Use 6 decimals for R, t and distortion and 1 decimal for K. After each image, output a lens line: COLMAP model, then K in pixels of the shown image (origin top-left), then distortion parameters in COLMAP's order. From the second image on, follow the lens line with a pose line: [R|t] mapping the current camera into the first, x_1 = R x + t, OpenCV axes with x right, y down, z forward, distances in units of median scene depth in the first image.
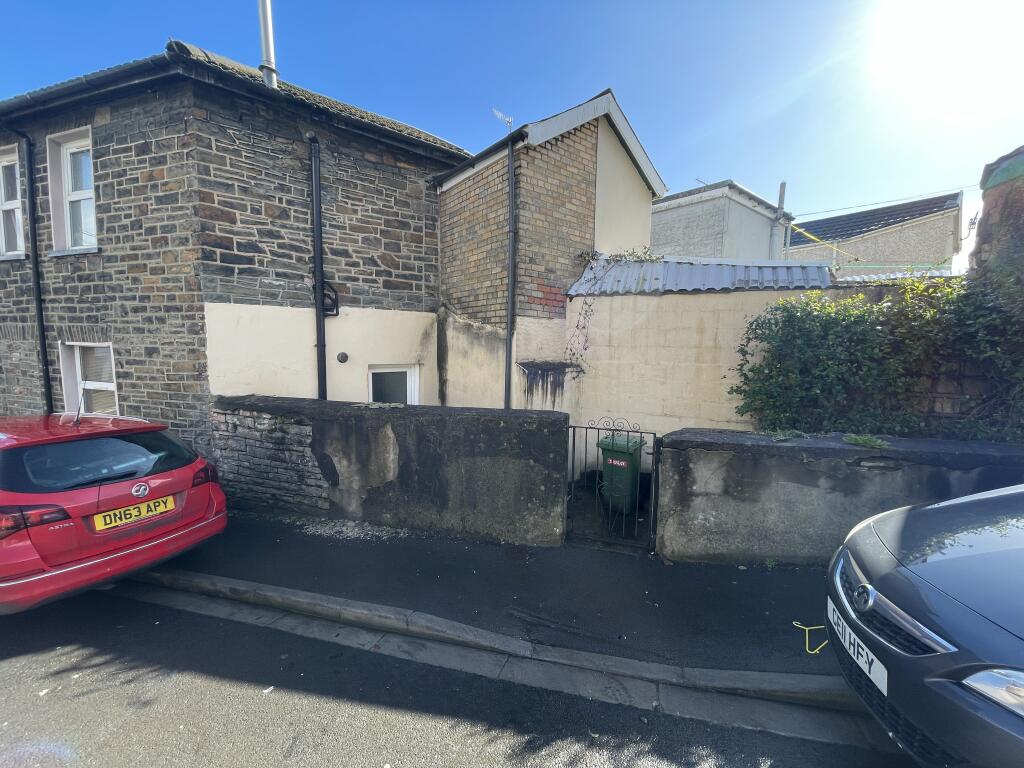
lens RADIAL K [[400.9, 0, 512.0], [0, 400.9, 384.0], [0, 0, 1]] dist [0.003136, 0.000407]
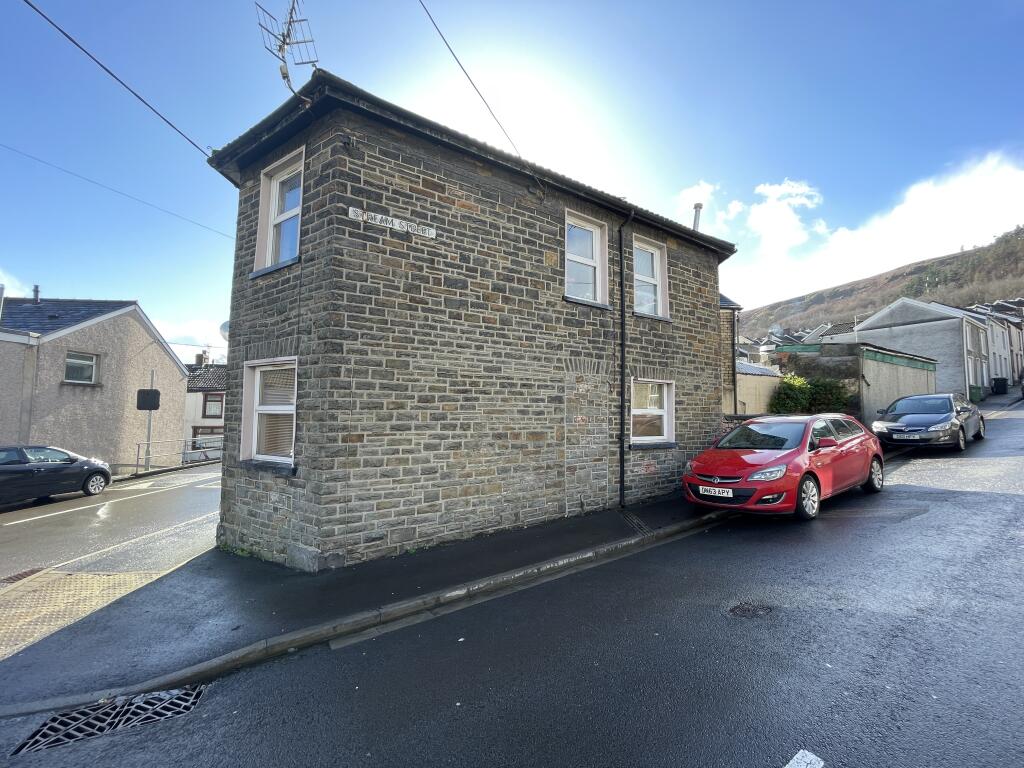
lens RADIAL K [[400.9, 0, 512.0], [0, 400.9, 384.0], [0, 0, 1]] dist [0.003136, 0.000407]
pose [[0.635668, 0.047233, 0.770516, -2.553965], [0.069052, 0.990646, -0.117694, 0.044061], [-0.768868, 0.128021, 0.626460, 0.532484]]
